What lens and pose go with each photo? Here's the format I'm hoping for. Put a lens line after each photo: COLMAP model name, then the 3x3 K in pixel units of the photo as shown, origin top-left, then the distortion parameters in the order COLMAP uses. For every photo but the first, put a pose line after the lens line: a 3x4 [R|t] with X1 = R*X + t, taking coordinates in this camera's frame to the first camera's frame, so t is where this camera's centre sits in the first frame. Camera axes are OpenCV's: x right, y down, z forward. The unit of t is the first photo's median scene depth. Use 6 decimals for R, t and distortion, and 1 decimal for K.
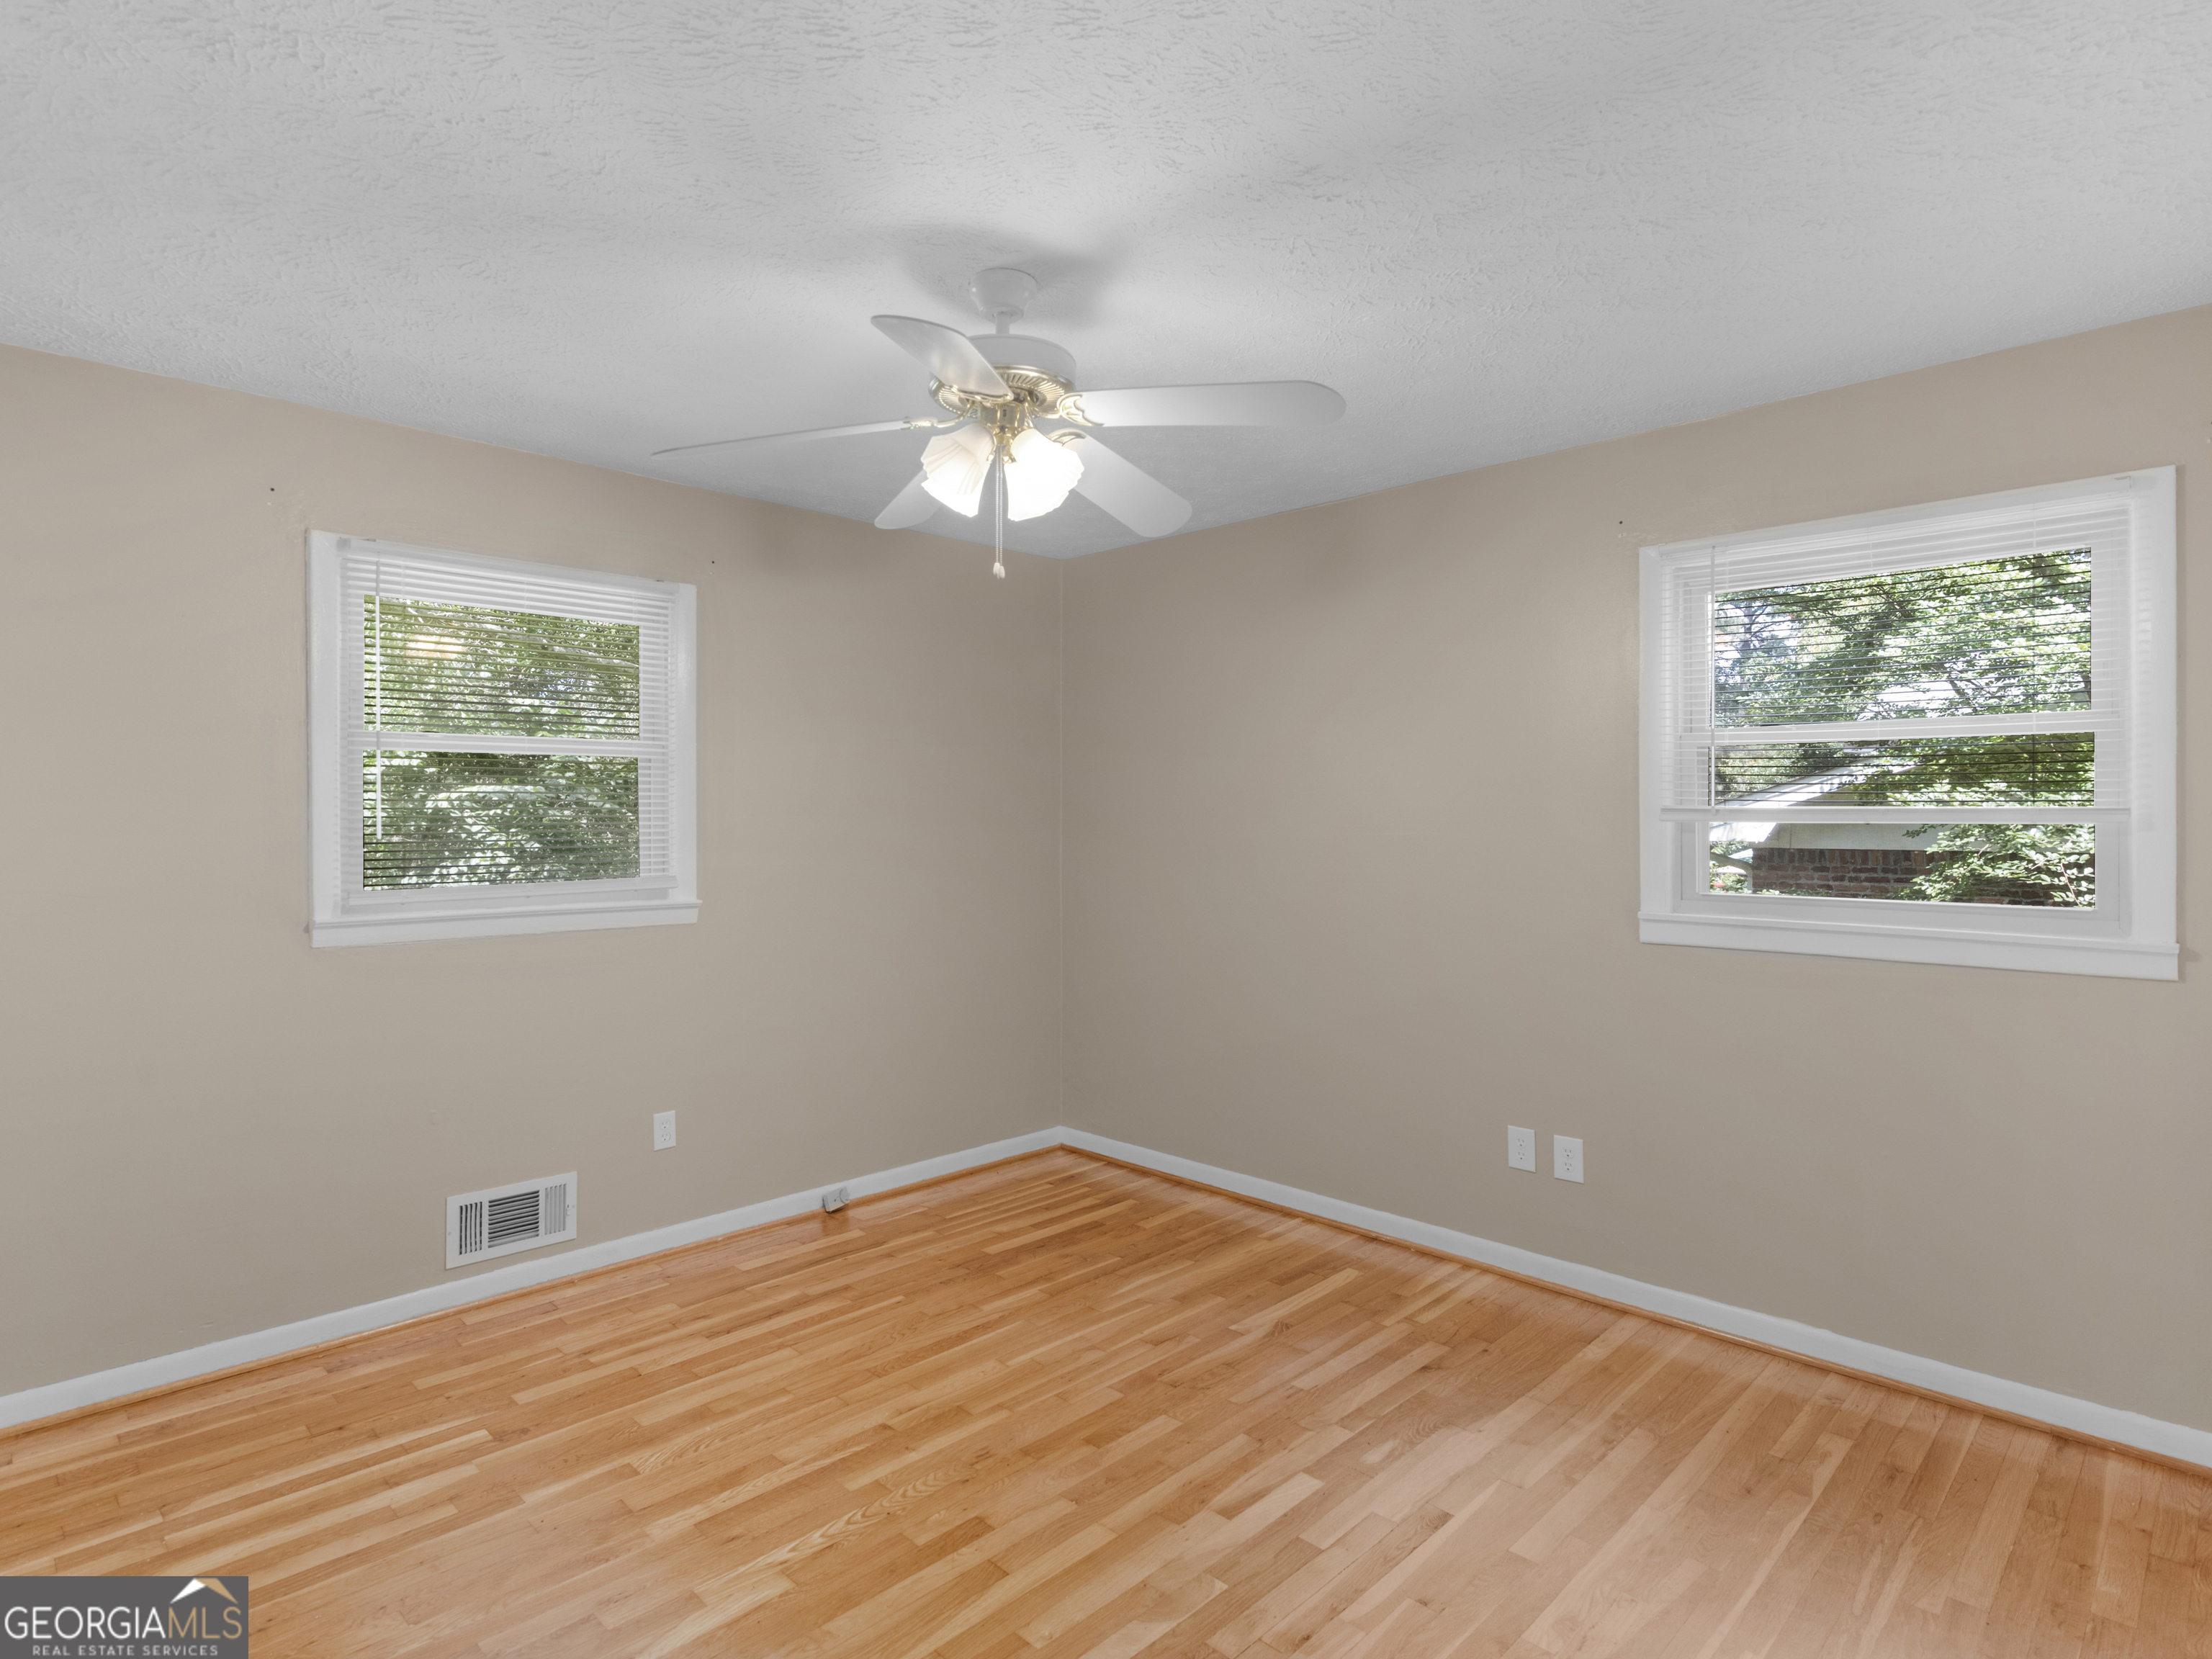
lens RADIAL K [[1147.9, 0, 1106.5], [0, 1147.9, 803.0], [0, 0, 1]] dist [-0.000921, 0.000132]
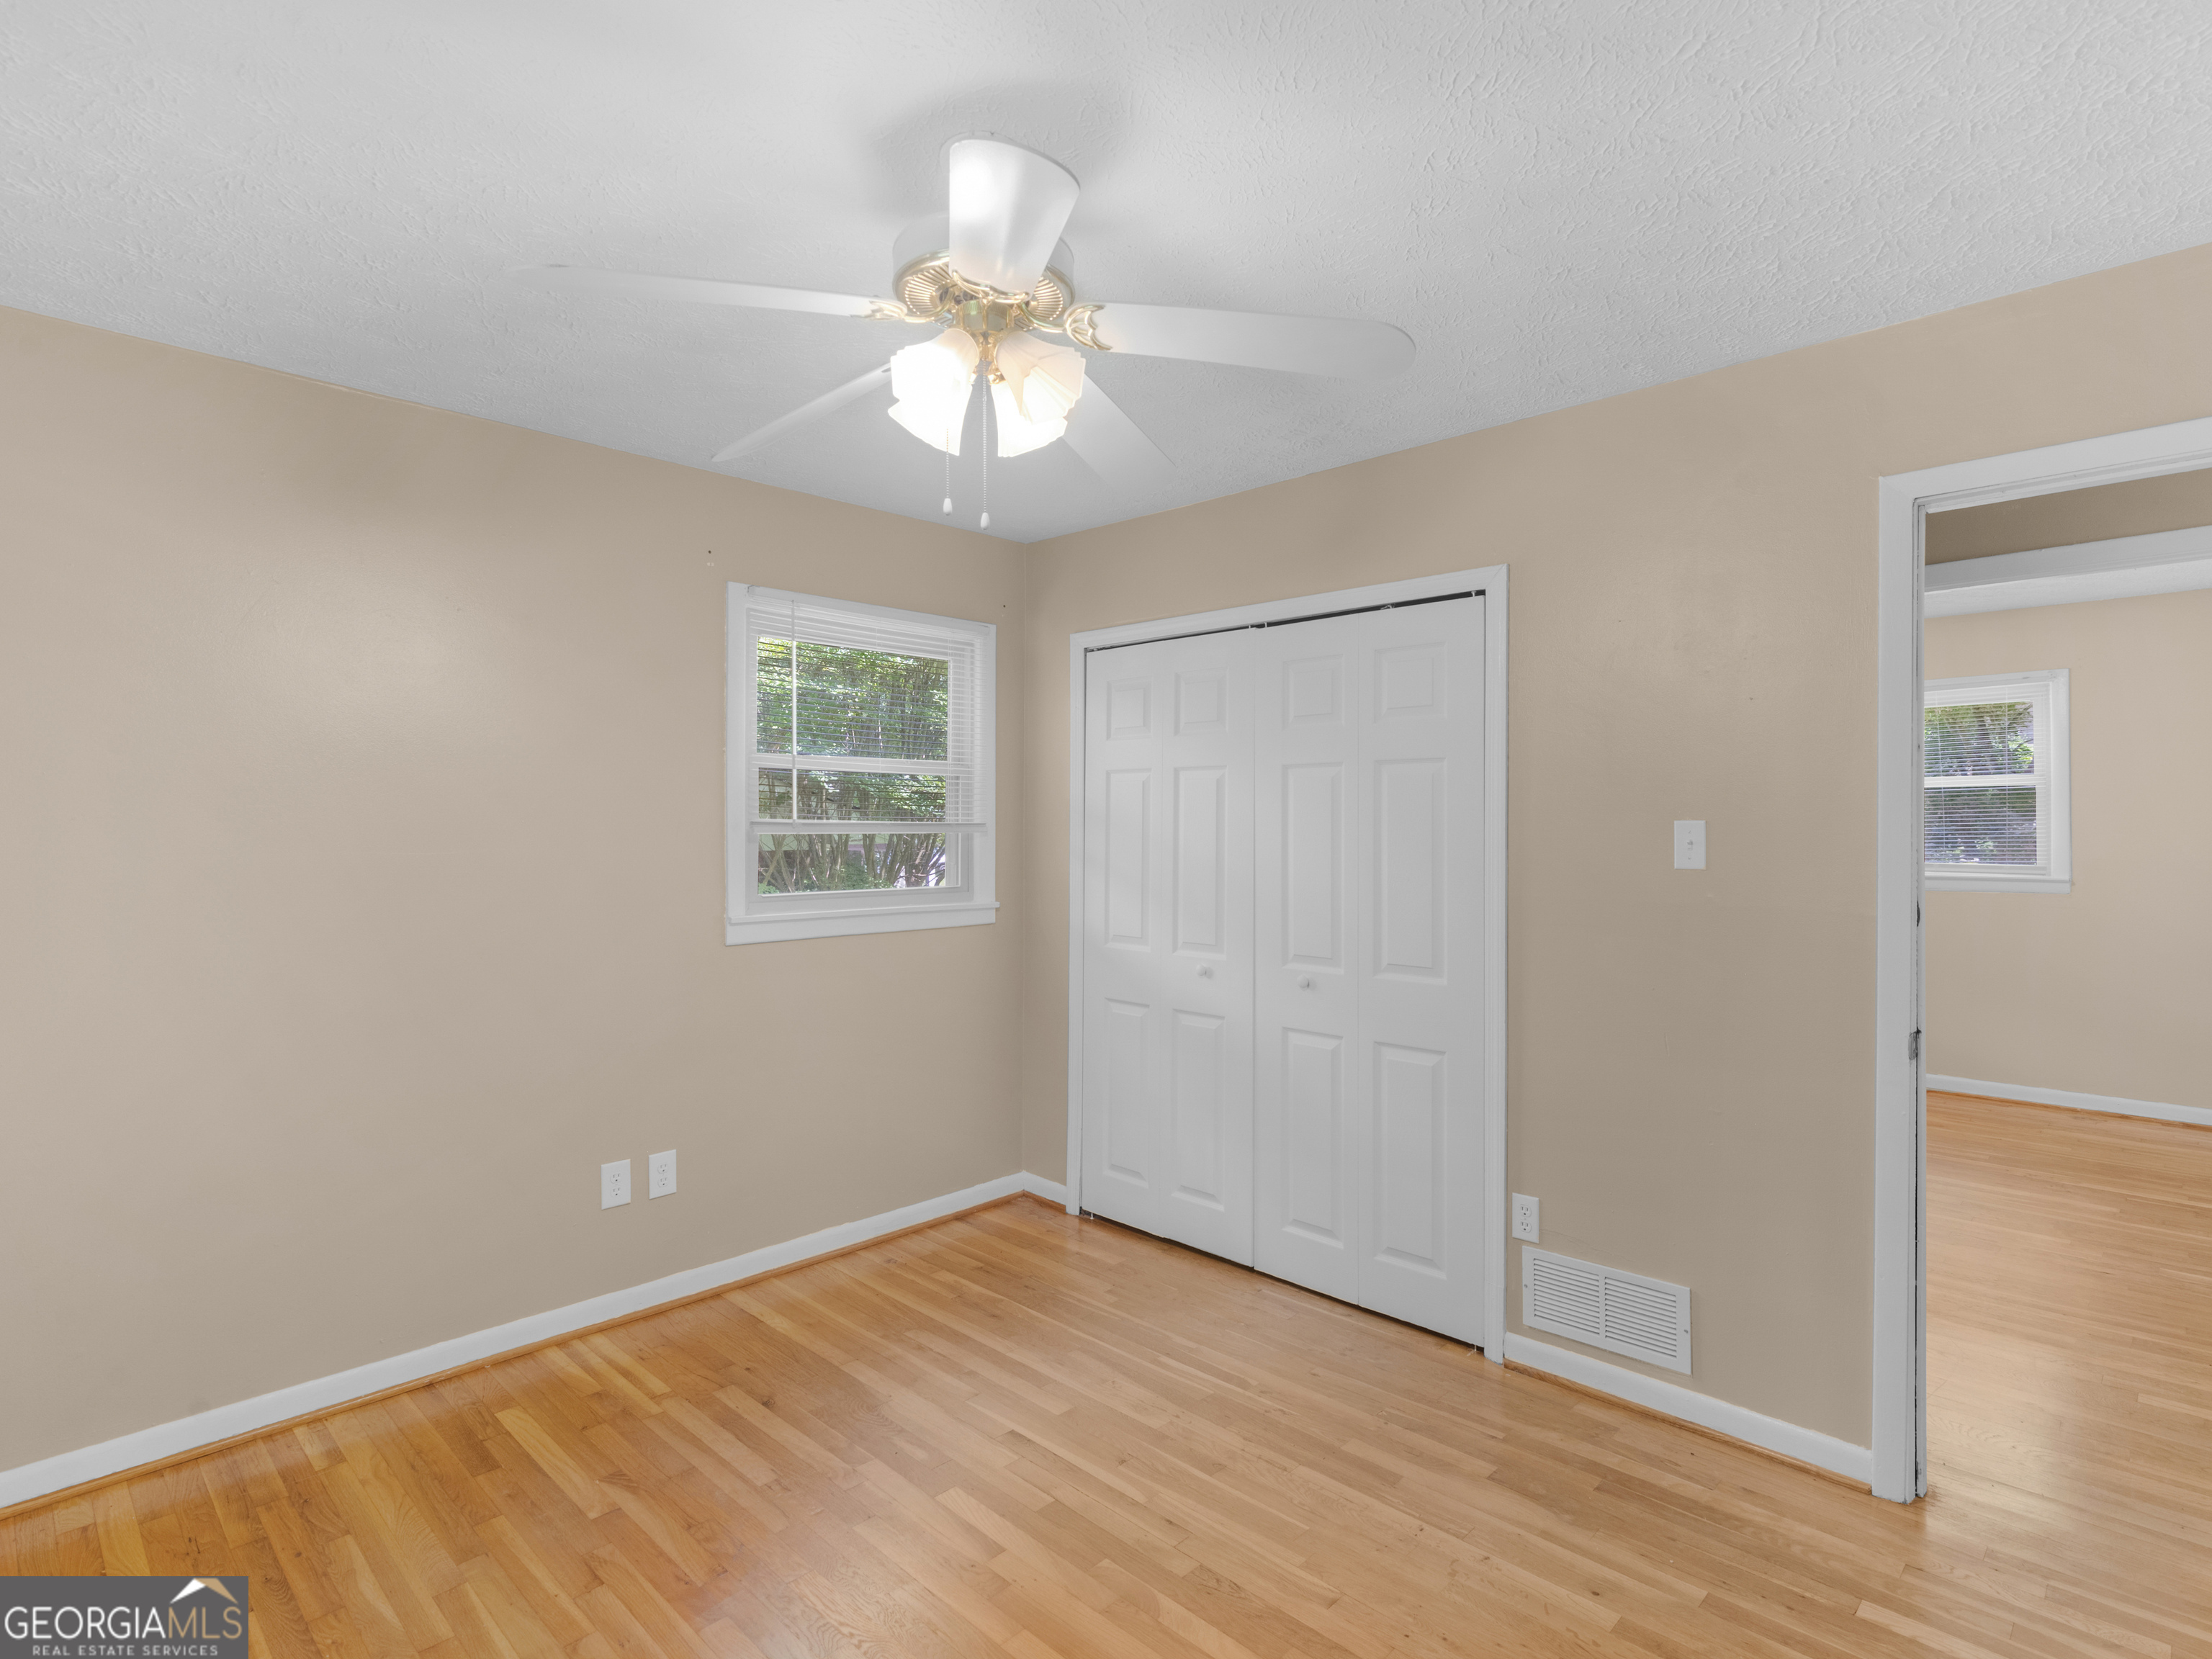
lens RADIAL K [[1159.6, 0, 1079.8], [0, 1159.6, 824.4], [0, 0, 1]] dist [0.001330, -0.000019]
pose [[0.010543, -0.001271, 0.999944, -0.685516], [-0.010788, 0.999941, 0.001385, 0.002082], [-0.999886, -0.010802, 0.010528, 0.724557]]
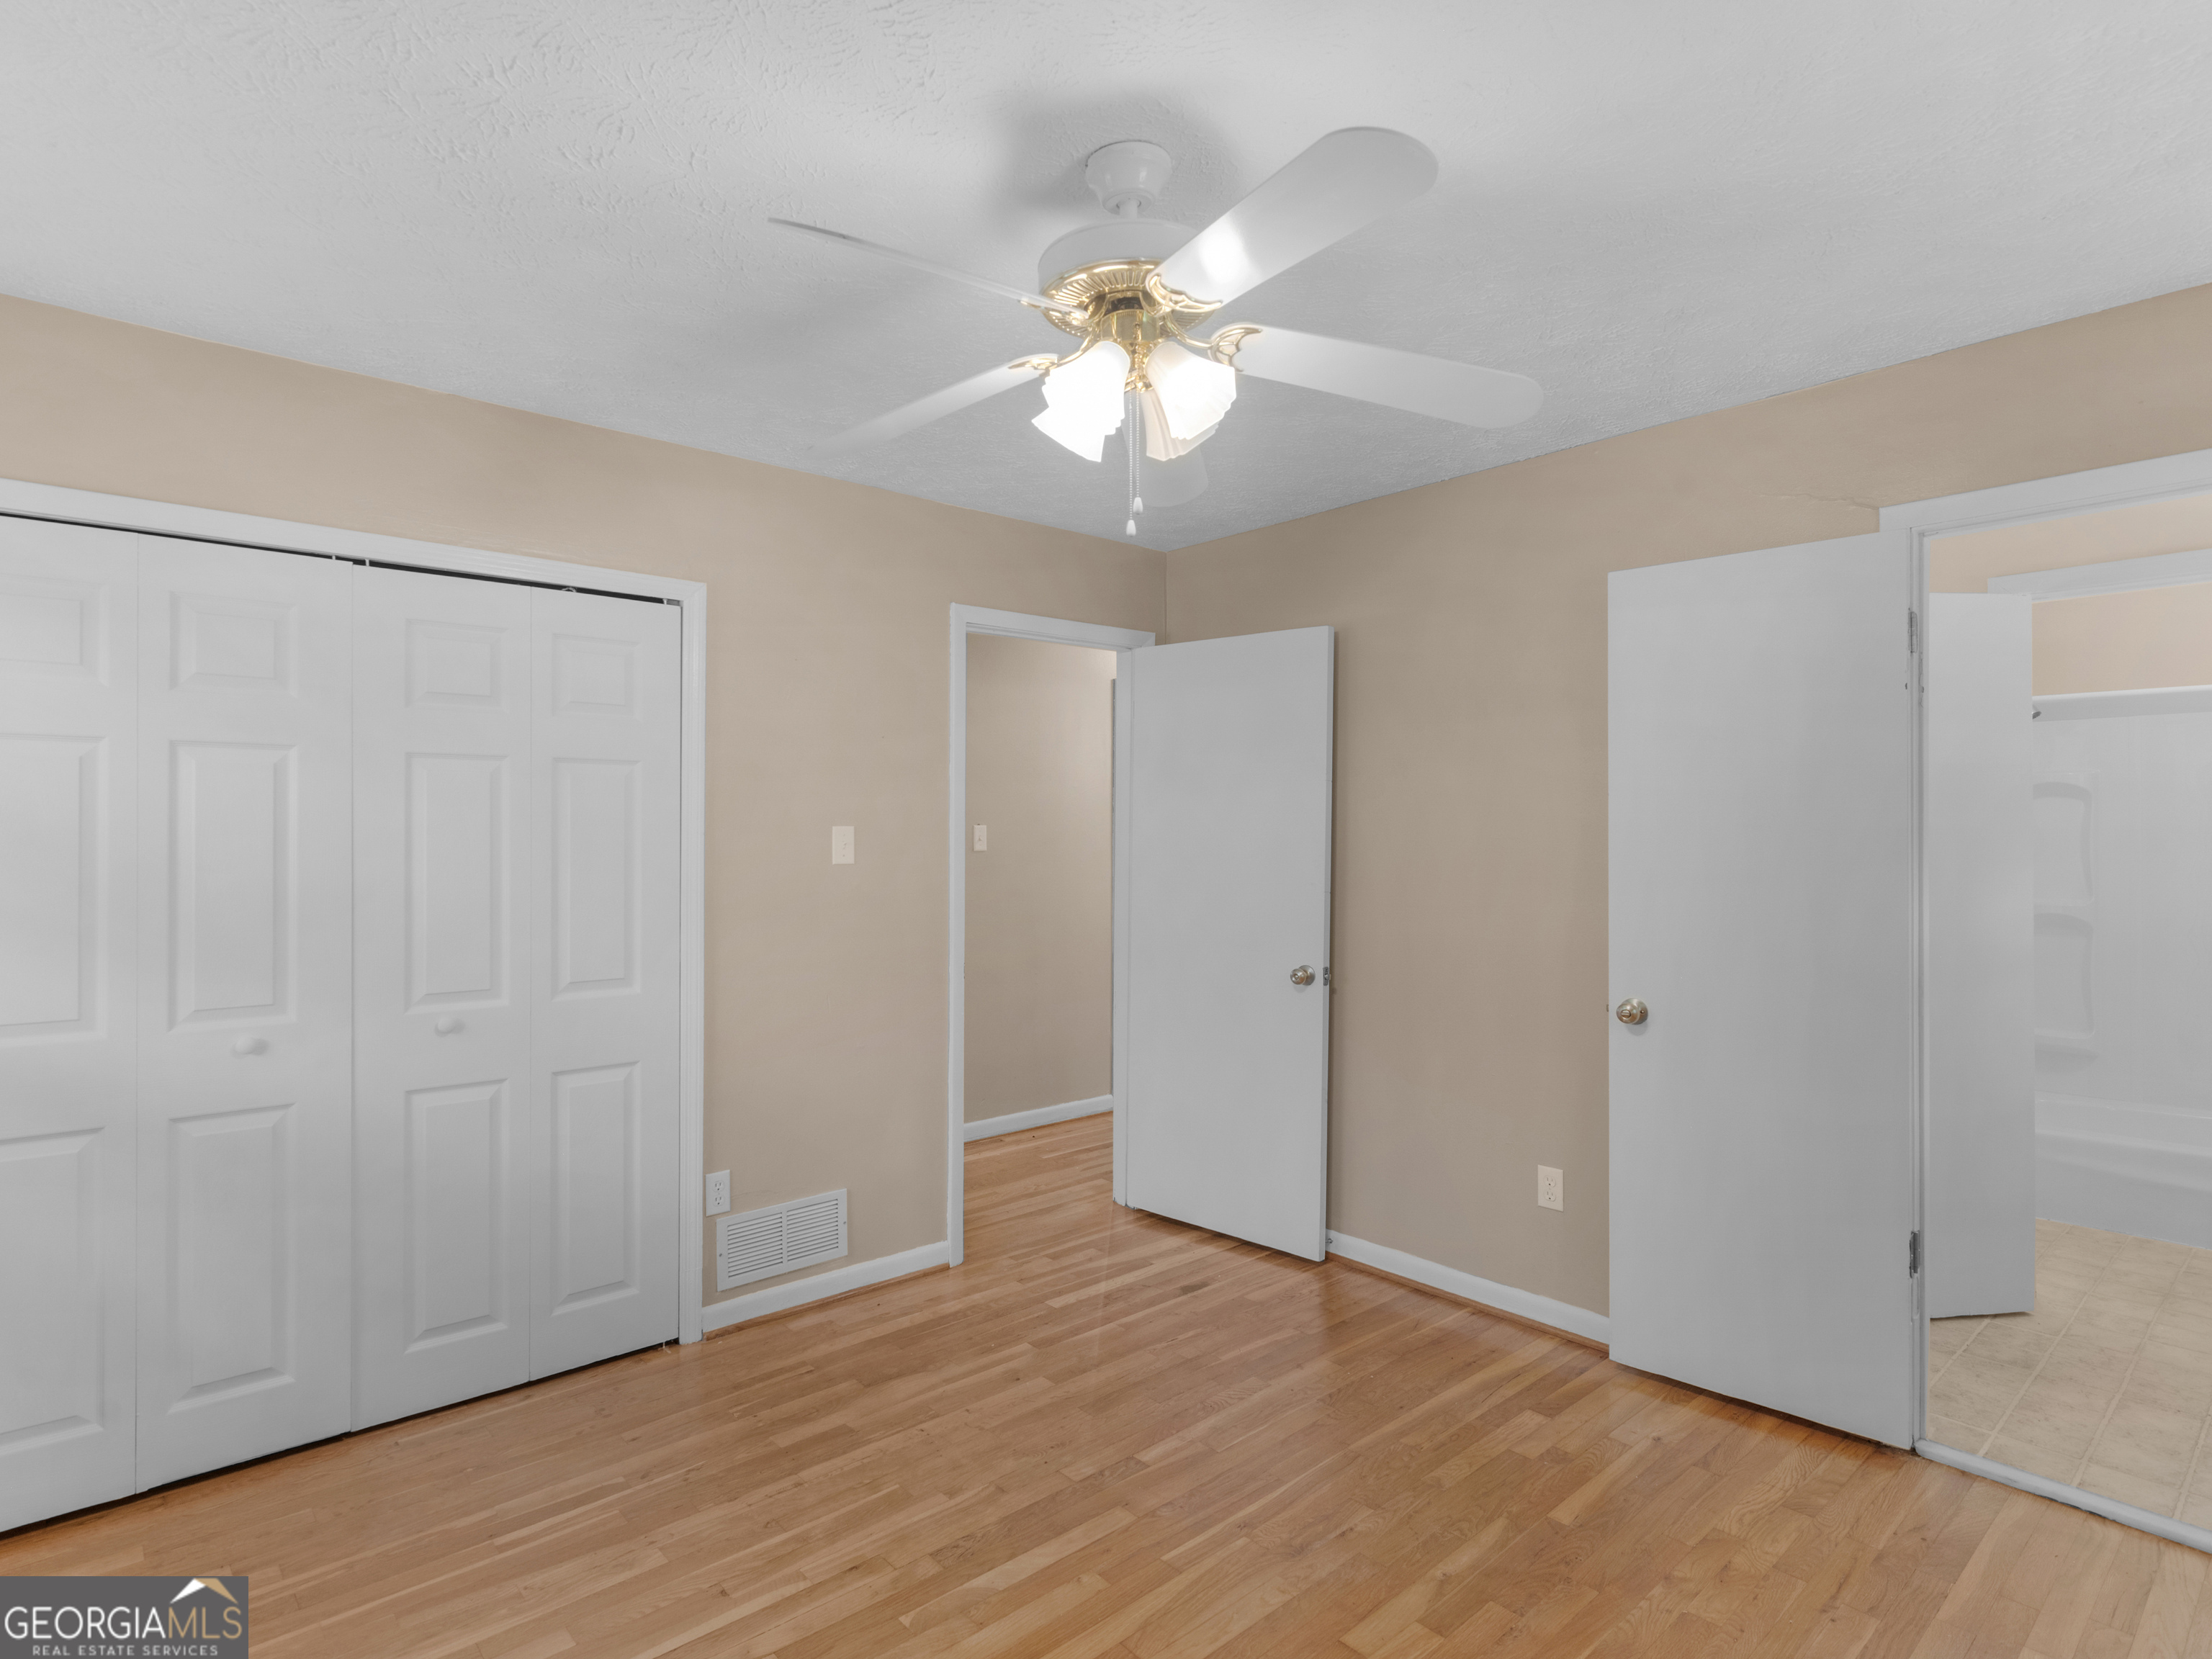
lens RADIAL K [[1159.6, 0, 1079.8], [0, 1159.6, 824.4], [0, 0, 1]] dist [0.001330, -0.000019]
pose [[-0.997099, -0.003794, 0.076019, -0.088132], [-0.004644, 0.999929, -0.011005, 0.005385], [-0.075972, -0.011326, -0.997046, 1.416727]]
